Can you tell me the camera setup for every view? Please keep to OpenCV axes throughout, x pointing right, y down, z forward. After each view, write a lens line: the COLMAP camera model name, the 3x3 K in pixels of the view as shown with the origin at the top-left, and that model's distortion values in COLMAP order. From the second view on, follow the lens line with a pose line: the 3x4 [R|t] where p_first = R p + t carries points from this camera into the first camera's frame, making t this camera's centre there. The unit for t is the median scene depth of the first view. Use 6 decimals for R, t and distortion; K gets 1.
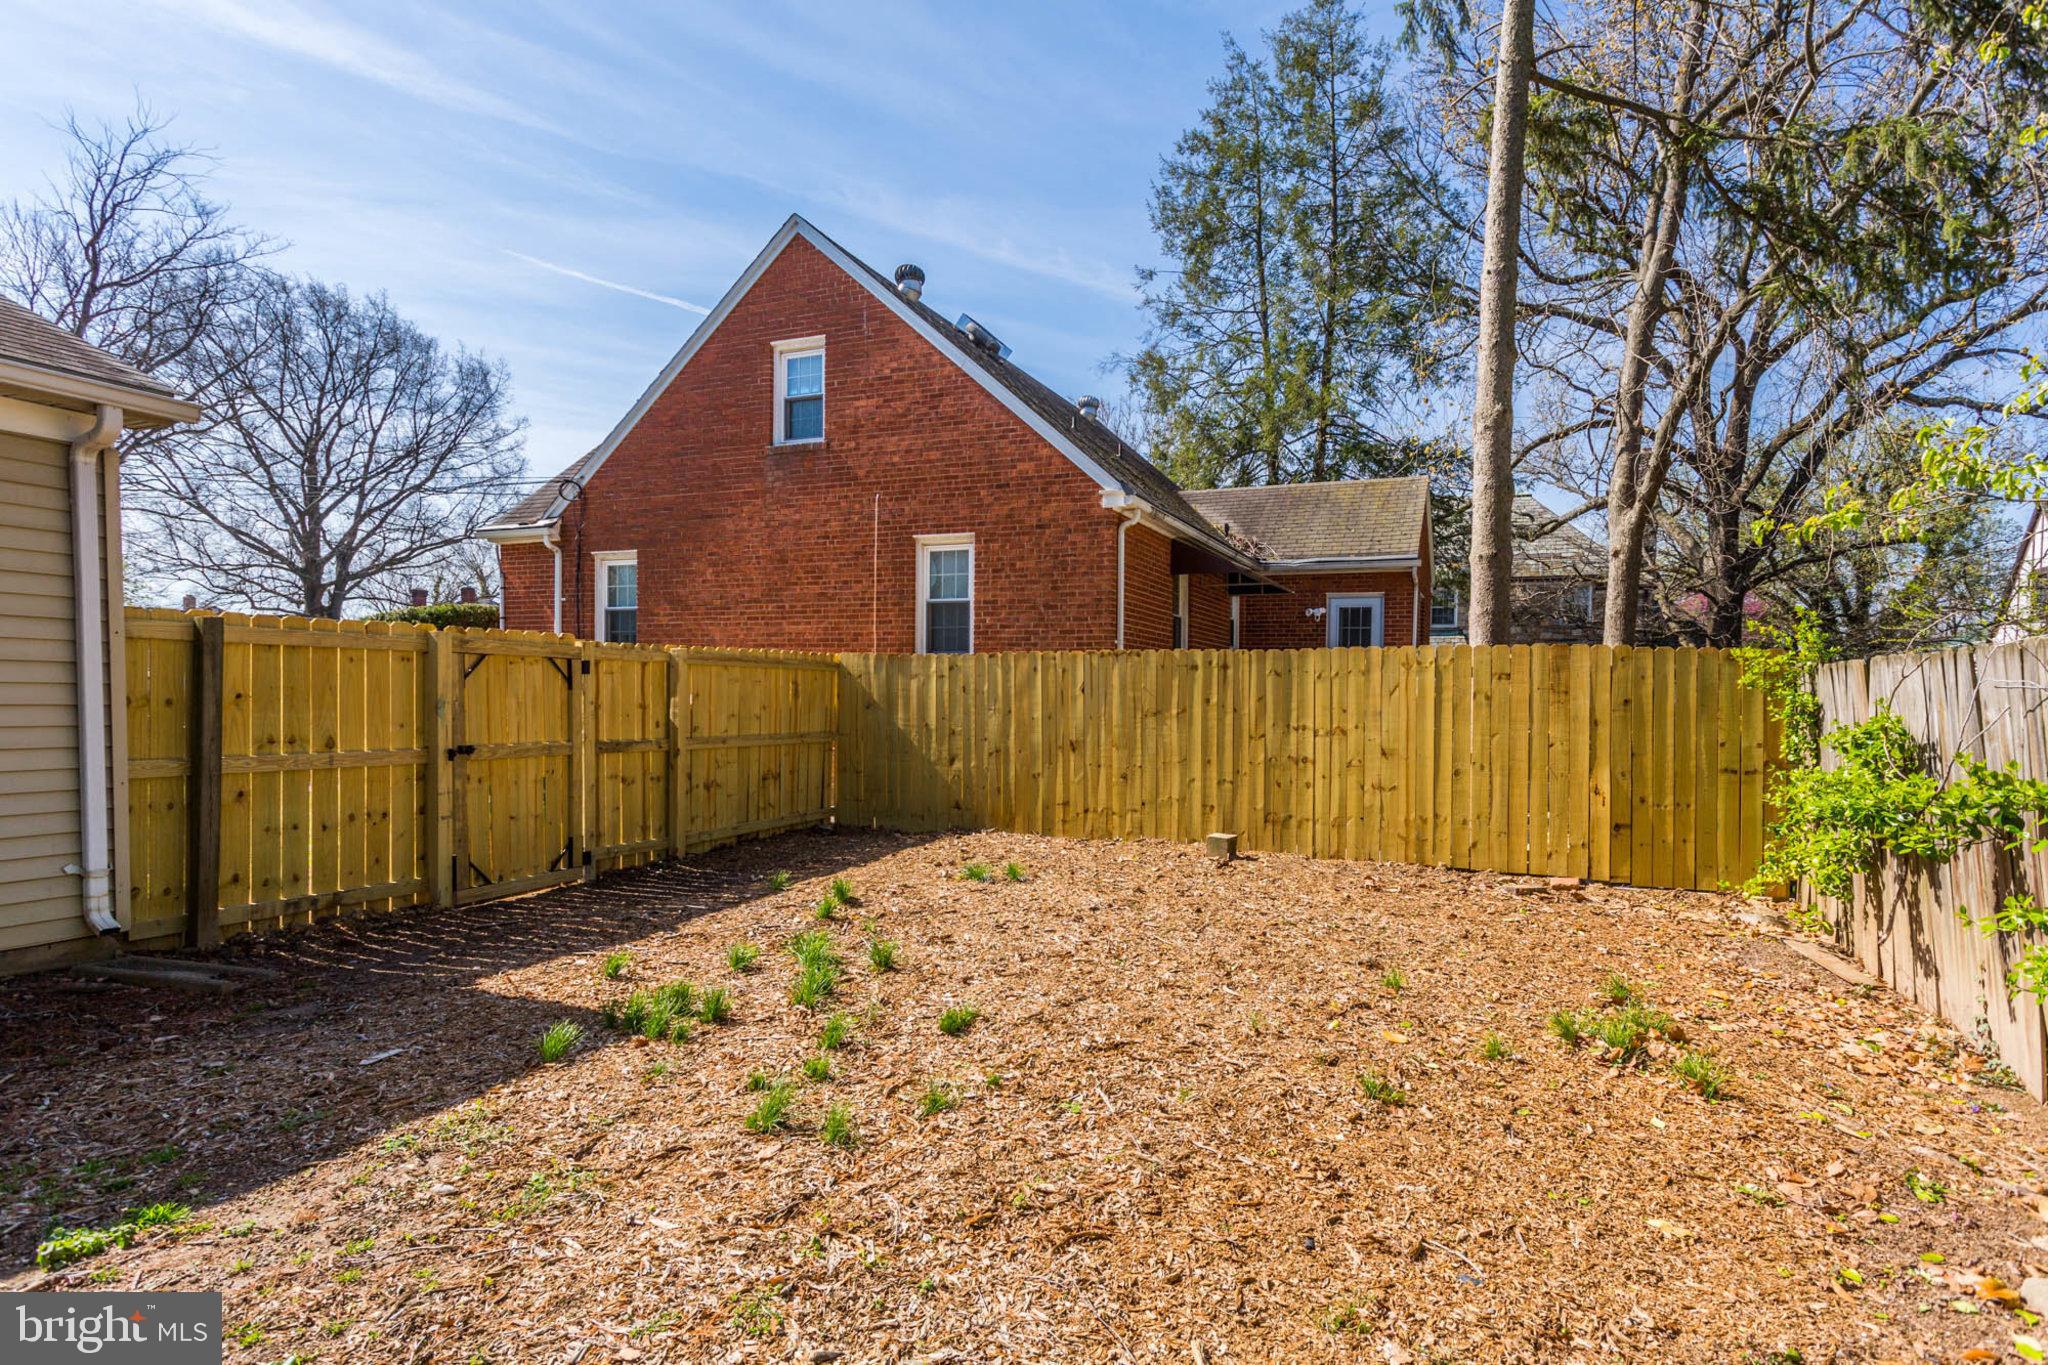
lens RADIAL K [[1008.5, 0, 1017.3], [0, 1008.5, 668.3], [0, 0, 1]] dist [-0.049651, 0.033366]
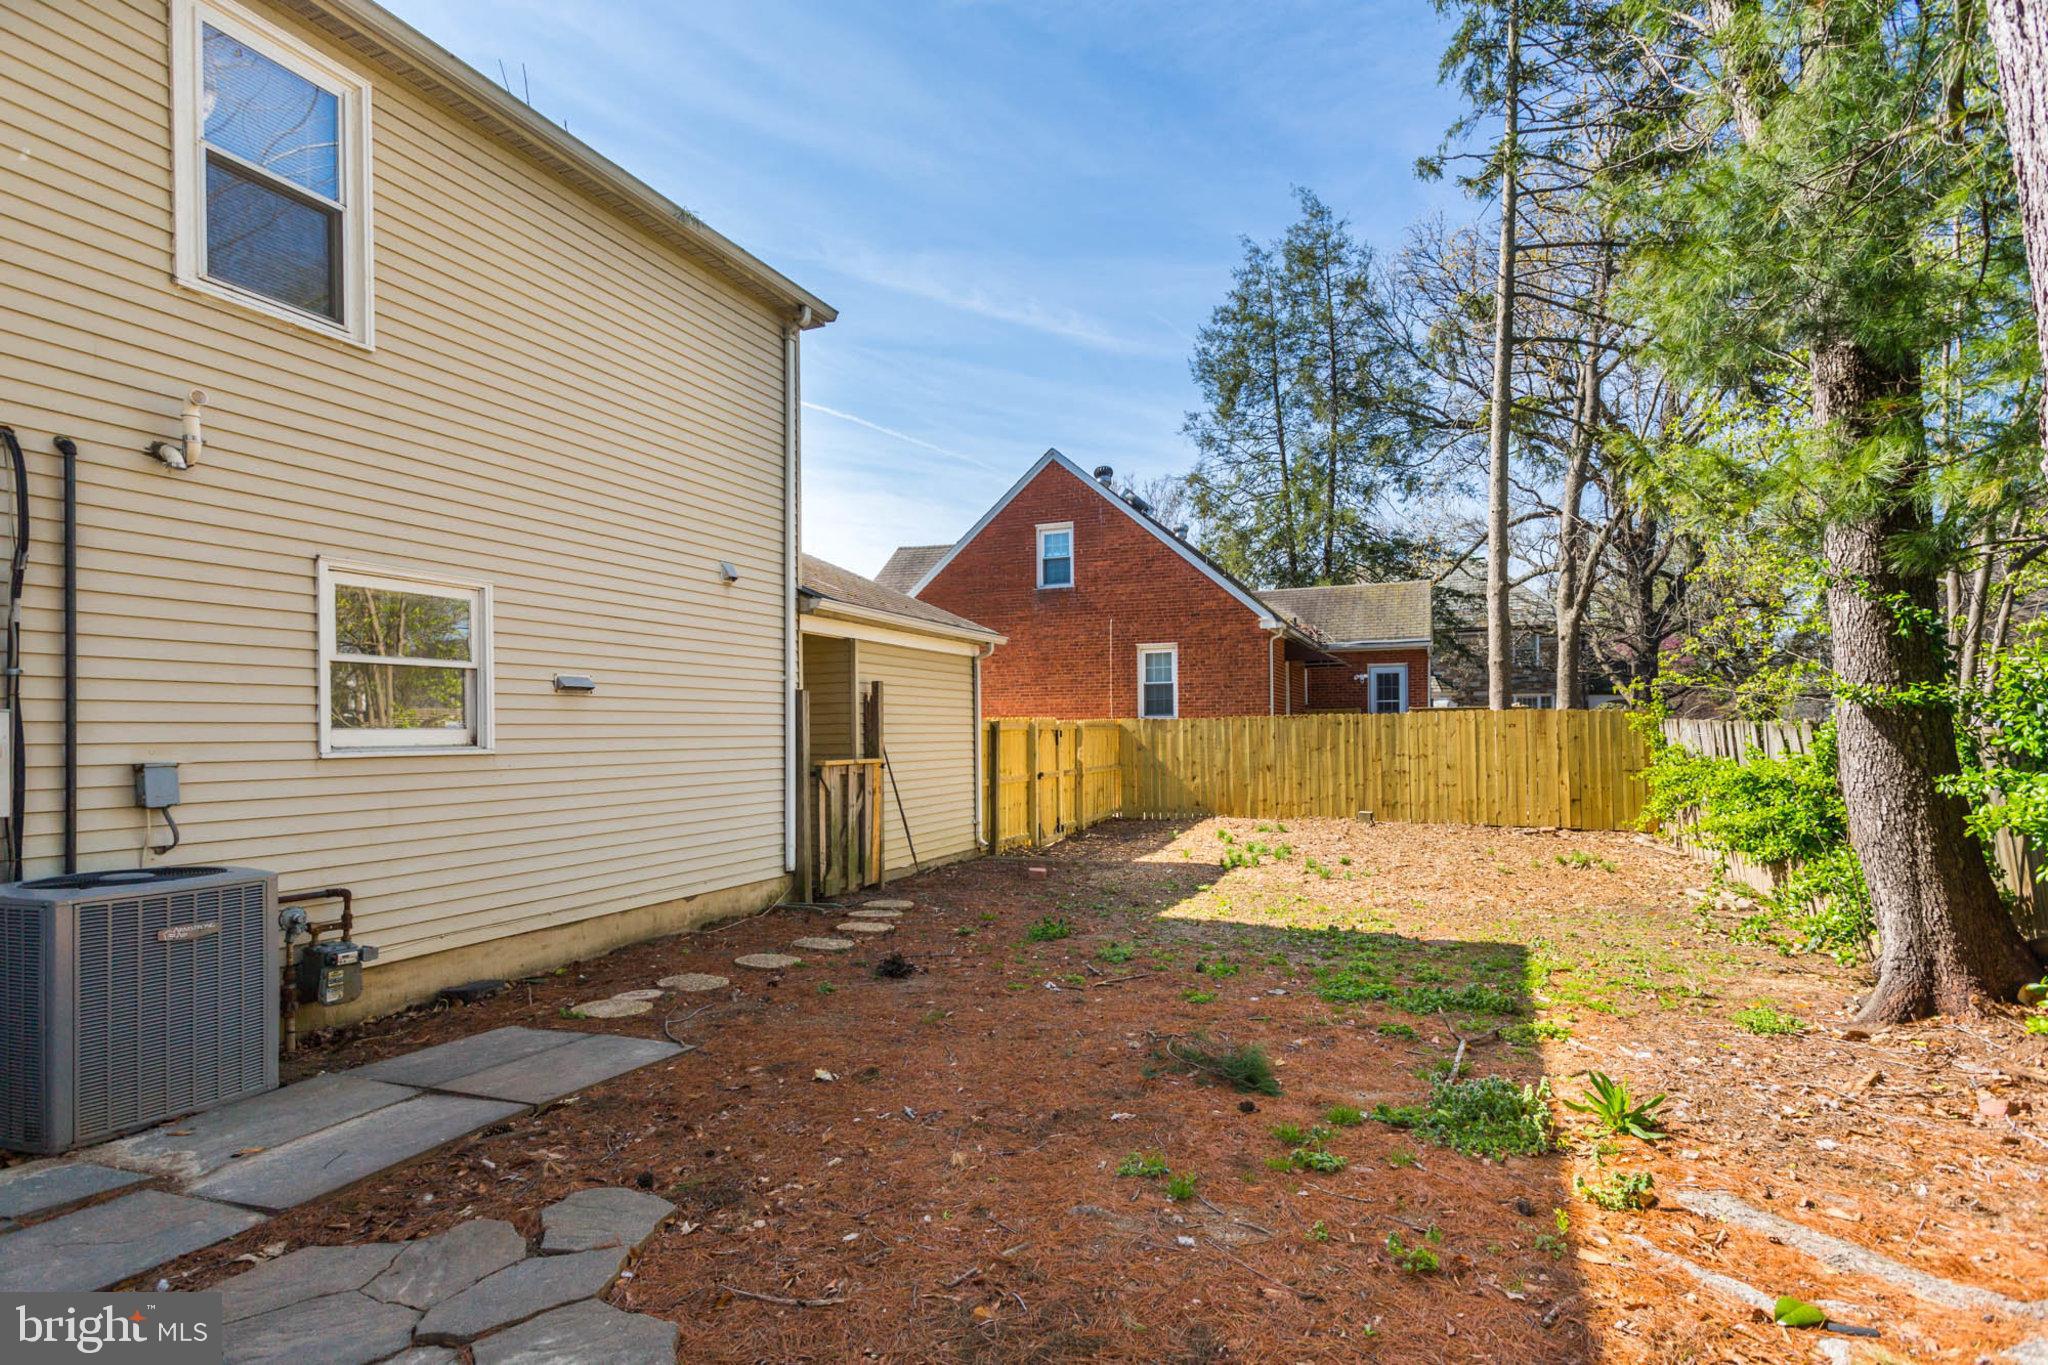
lens RADIAL K [[951.0, 0, 949.4], [0, 951.0, 670.9], [0, 0, 1]] dist [-0.048375, 0.000510]
pose [[0.998996, -0.024783, -0.037328, -0.337942], [0.023355, 0.998997, -0.038207, -0.034159], [0.038237, 0.037297, 0.998572, -0.544003]]
